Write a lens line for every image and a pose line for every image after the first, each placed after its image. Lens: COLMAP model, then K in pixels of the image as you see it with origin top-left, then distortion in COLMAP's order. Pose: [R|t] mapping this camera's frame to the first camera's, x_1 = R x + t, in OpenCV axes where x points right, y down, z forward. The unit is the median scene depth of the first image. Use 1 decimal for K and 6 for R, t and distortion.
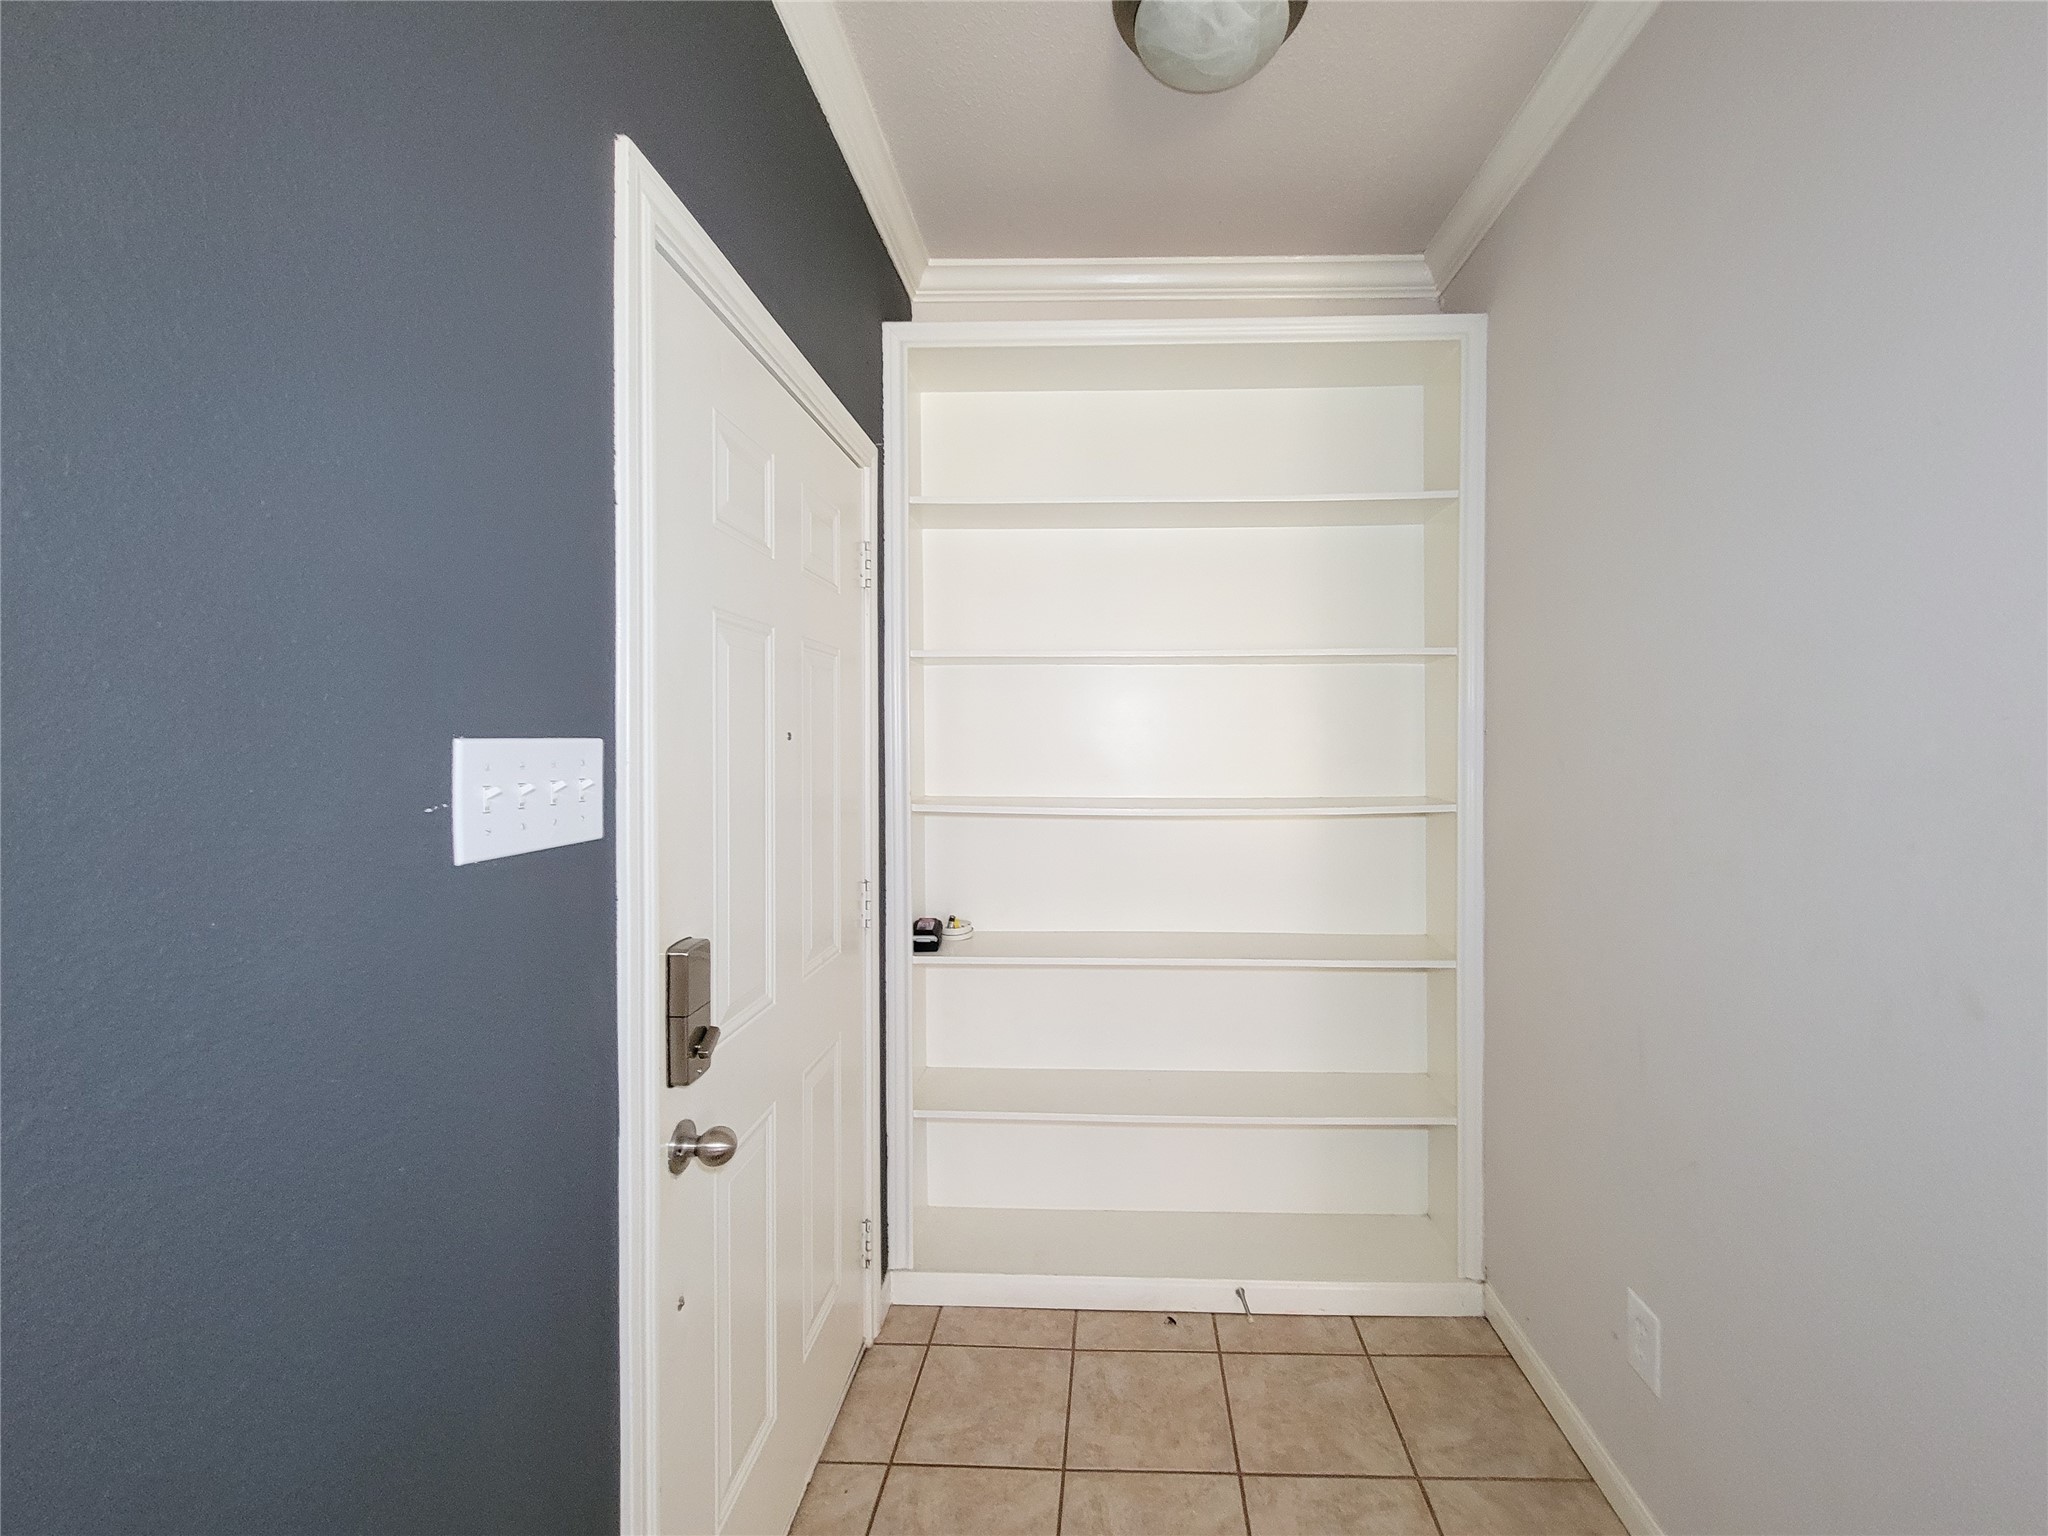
lens RADIAL K [[856.4, 0, 1036.8], [0, 856.4, 770.3], [0, 0, 1]] dist [-0.001462, -0.000314]
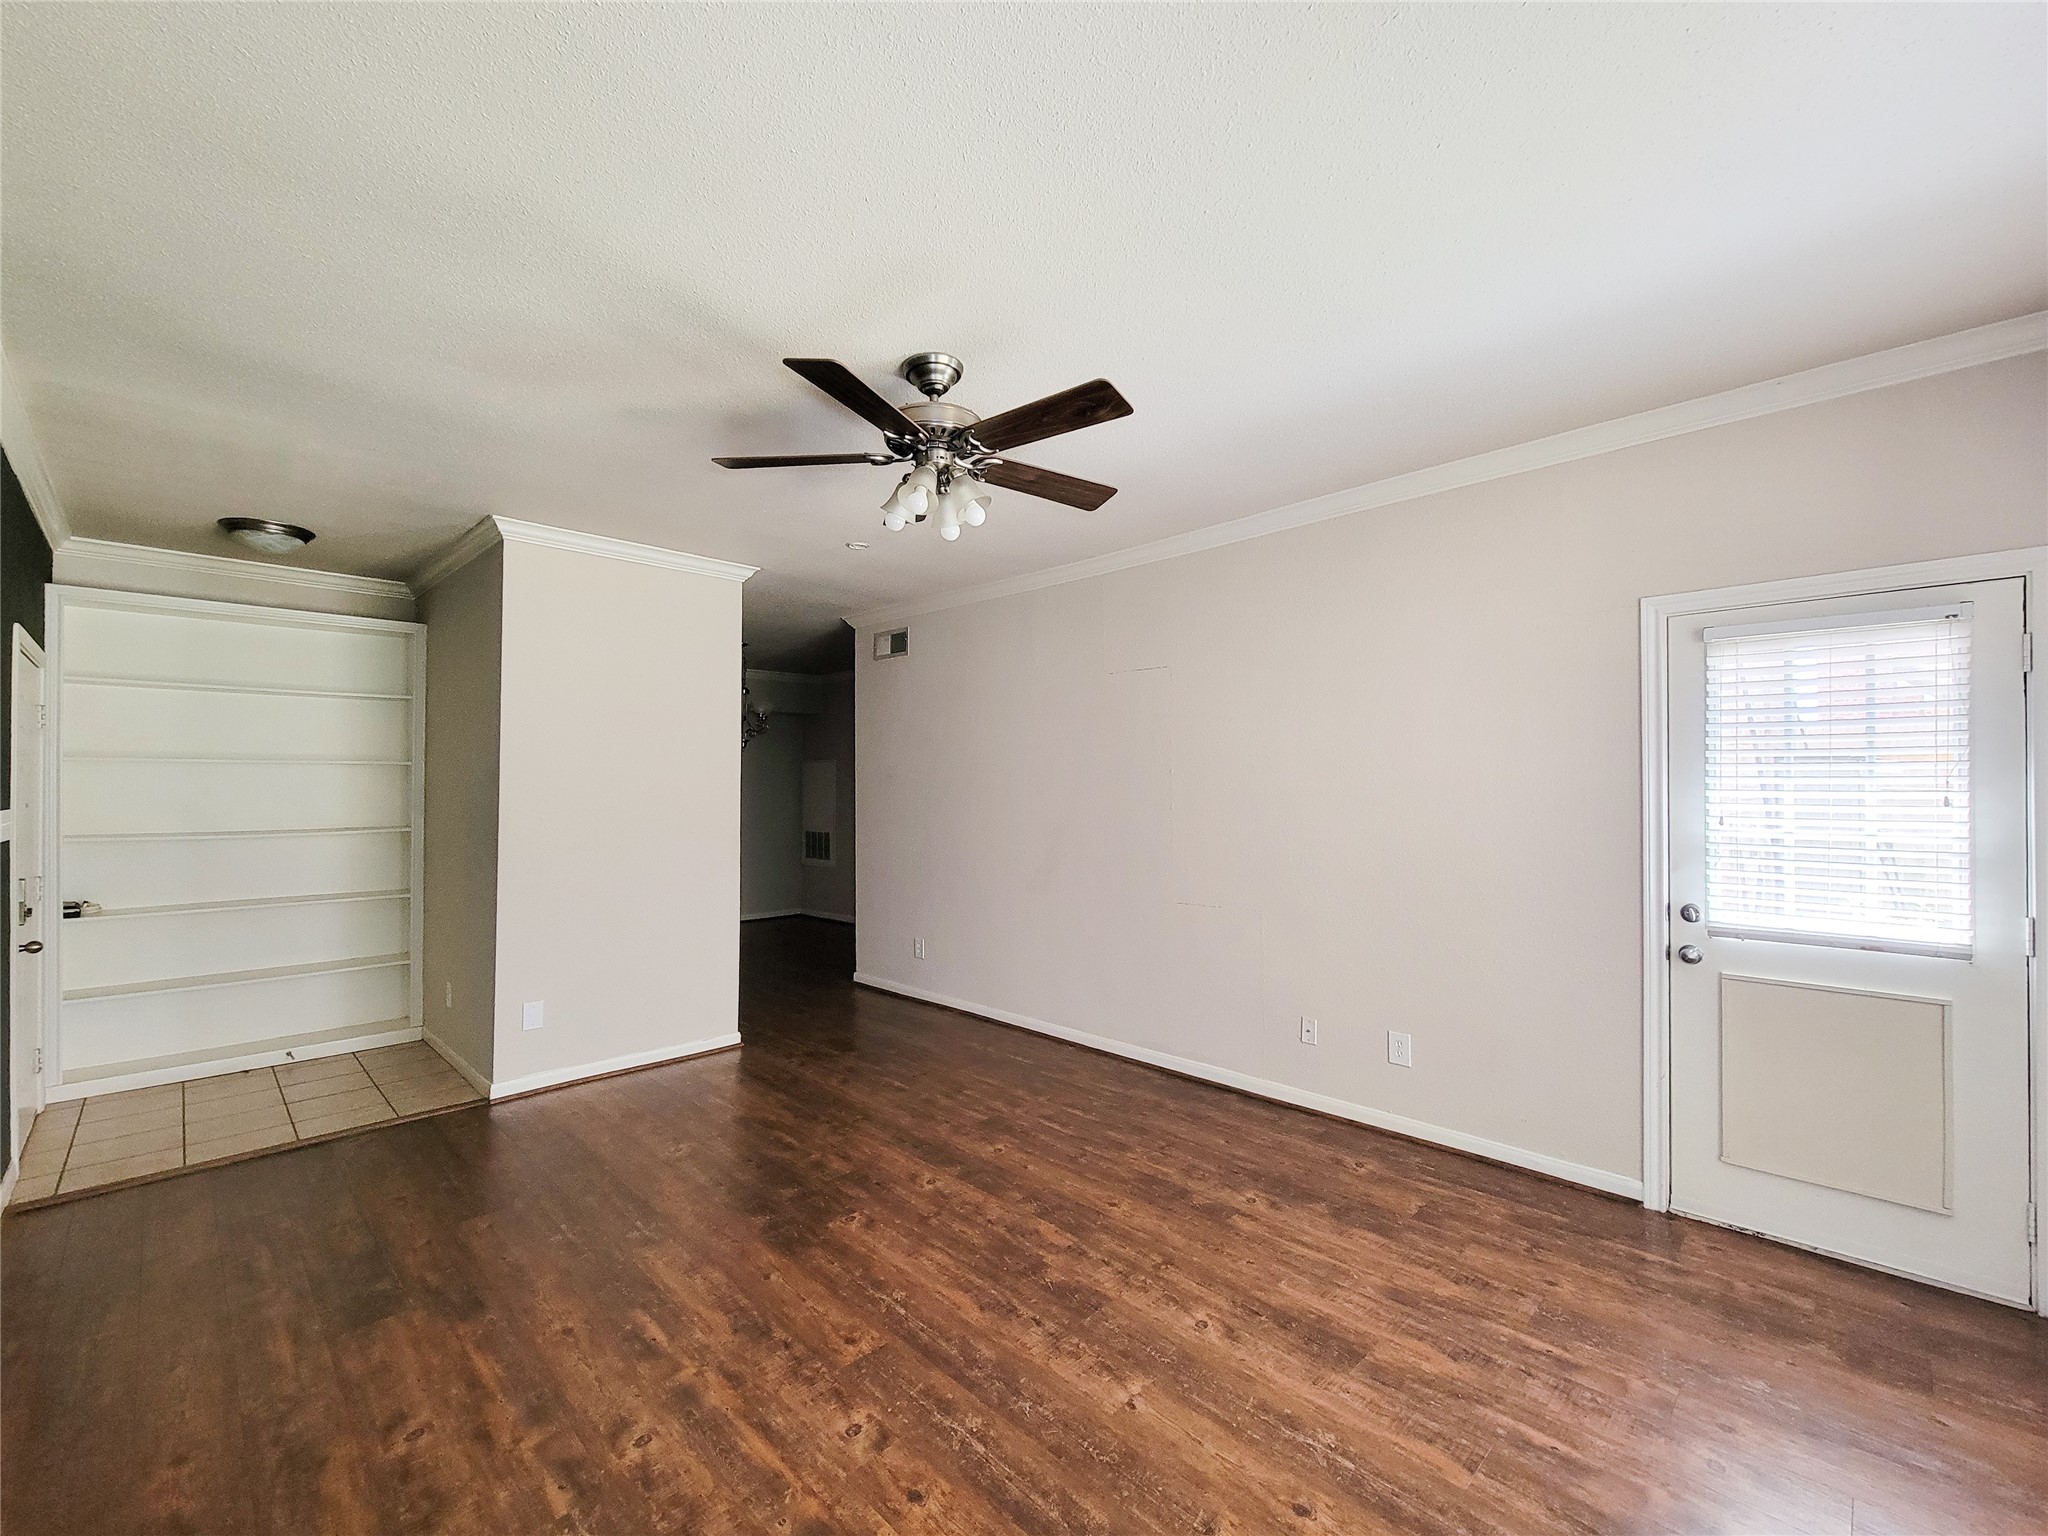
lens RADIAL K [[856.4, 0, 1036.8], [0, 856.4, 770.3], [0, 0, 1]] dist [-0.001462, -0.000314]
pose [[0.633338, 0.012505, 0.773774, -0.242063], [0.025470, 0.998991, -0.036992, 0.015043], [-0.773456, 0.043136, 0.632381, -1.820998]]
